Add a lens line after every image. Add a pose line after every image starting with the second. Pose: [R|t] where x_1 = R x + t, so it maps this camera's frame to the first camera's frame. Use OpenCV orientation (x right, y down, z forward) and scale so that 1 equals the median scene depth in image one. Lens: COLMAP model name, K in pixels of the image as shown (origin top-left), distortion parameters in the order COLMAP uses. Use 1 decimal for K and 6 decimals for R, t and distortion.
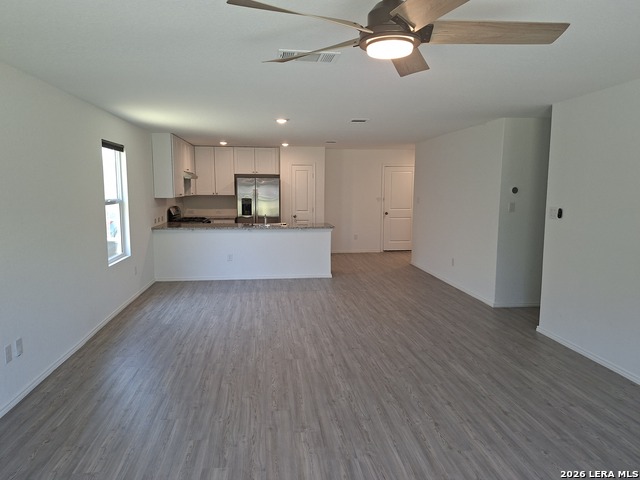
lens RADIAL K [[447.3, 0, 320.0], [0, 447.3, 240.0], [0, 0, 1]] dist [0.082323, -0.082190]
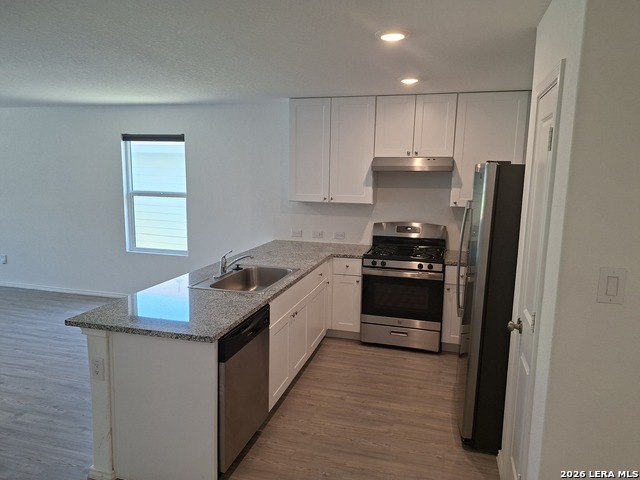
lens RADIAL K [[447.3, 0, 320.0], [0, 447.3, 240.0], [0, 0, 1]] dist [0.082323, -0.082190]
pose [[-0.395972, 0.128419, -0.909238, 0.352906], [-0.128104, 0.972764, 0.193180, -0.247091], [0.909283, 0.192971, -0.368737, 1.888709]]
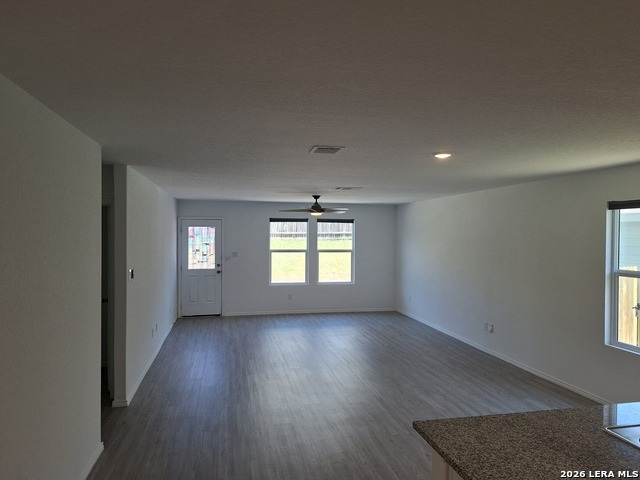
lens RADIAL K [[447.3, 0, 320.0], [0, 447.3, 240.0], [0, 0, 1]] dist [0.082323, -0.082190]
pose [[-0.996503, -0.006371, -0.083313, 0.165852], [-0.017211, 0.991359, 0.130044, -0.255755], [0.081765, 0.131023, -0.988002, 1.867203]]
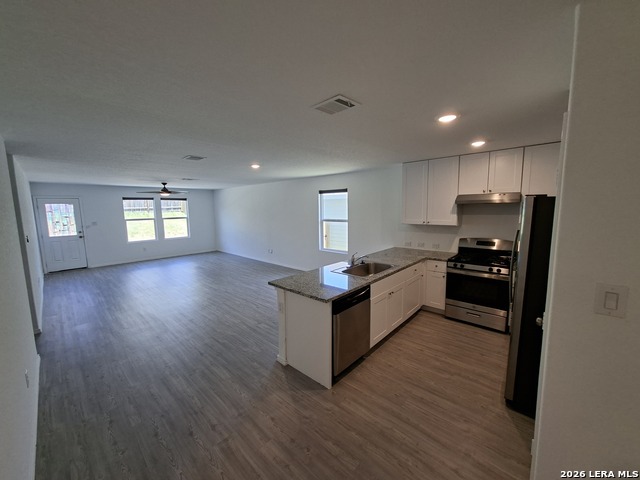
lens RADIAL K [[253.2, 0, 320.1], [0, 253.2, 237.0], [0, 0, 1]] dist [-0.000070, 0.000173]
pose [[-0.769560, 0.086088, -0.632745, 0.294594], [-0.061291, 0.976339, 0.207378, -0.257395], [0.635627, 0.198371, -0.746075, 1.951498]]
